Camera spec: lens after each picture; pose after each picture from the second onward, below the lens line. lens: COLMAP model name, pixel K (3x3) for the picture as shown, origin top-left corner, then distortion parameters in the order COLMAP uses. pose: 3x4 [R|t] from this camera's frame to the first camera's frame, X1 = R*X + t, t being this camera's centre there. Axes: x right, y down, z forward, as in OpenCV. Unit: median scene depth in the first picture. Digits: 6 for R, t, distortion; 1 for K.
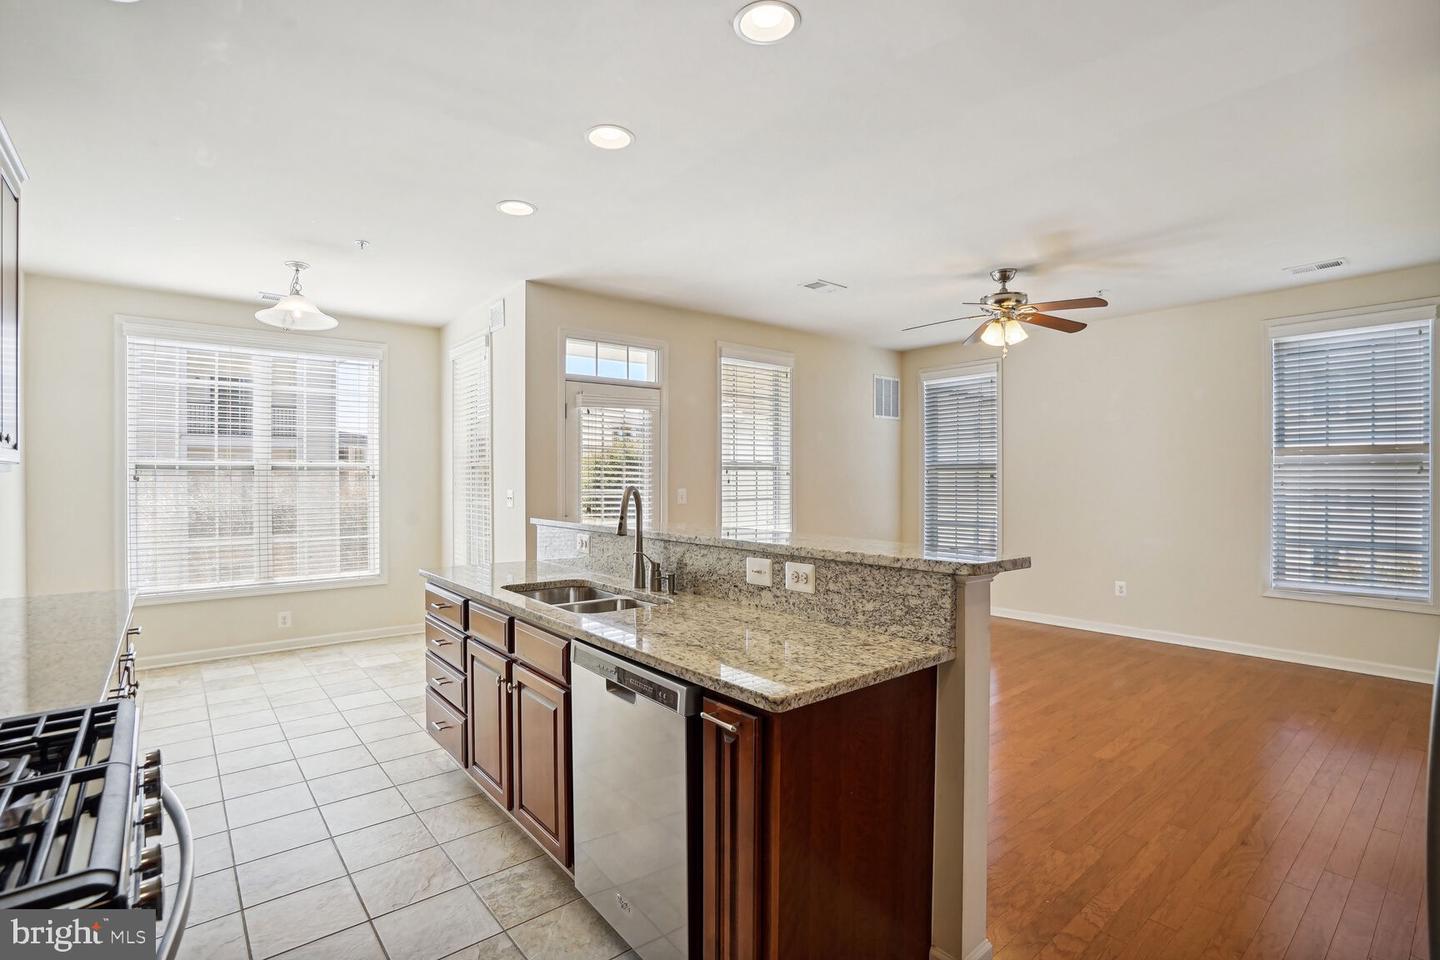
lens RADIAL K [[670.3, 0, 713.5], [0, 670.3, 484.0], [0, 0, 1]] dist [-0.019955, 0.003031]
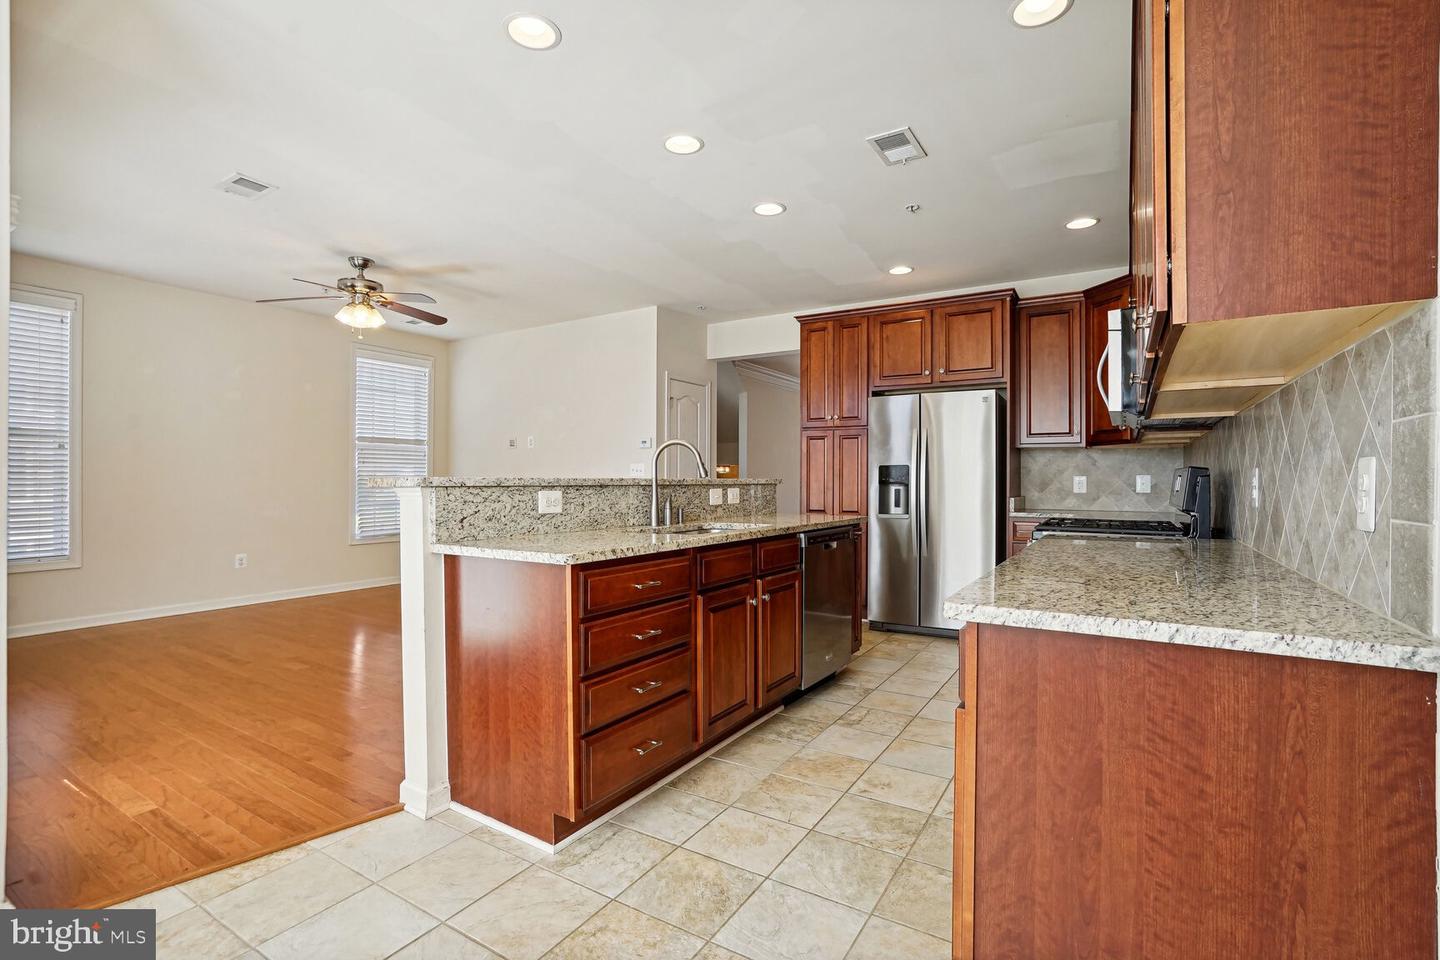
lens RADIAL K [[670.3, 0, 715.7], [0, 670.3, 480.5], [0, 0, 1]] dist [-0.019955, 0.003031]
pose [[-0.316526, 0.002781, 0.948580, -1.477665], [0.007165, 0.999974, -0.000541, 0.091219], [-0.948557, 0.006625, -0.316538, 1.511160]]
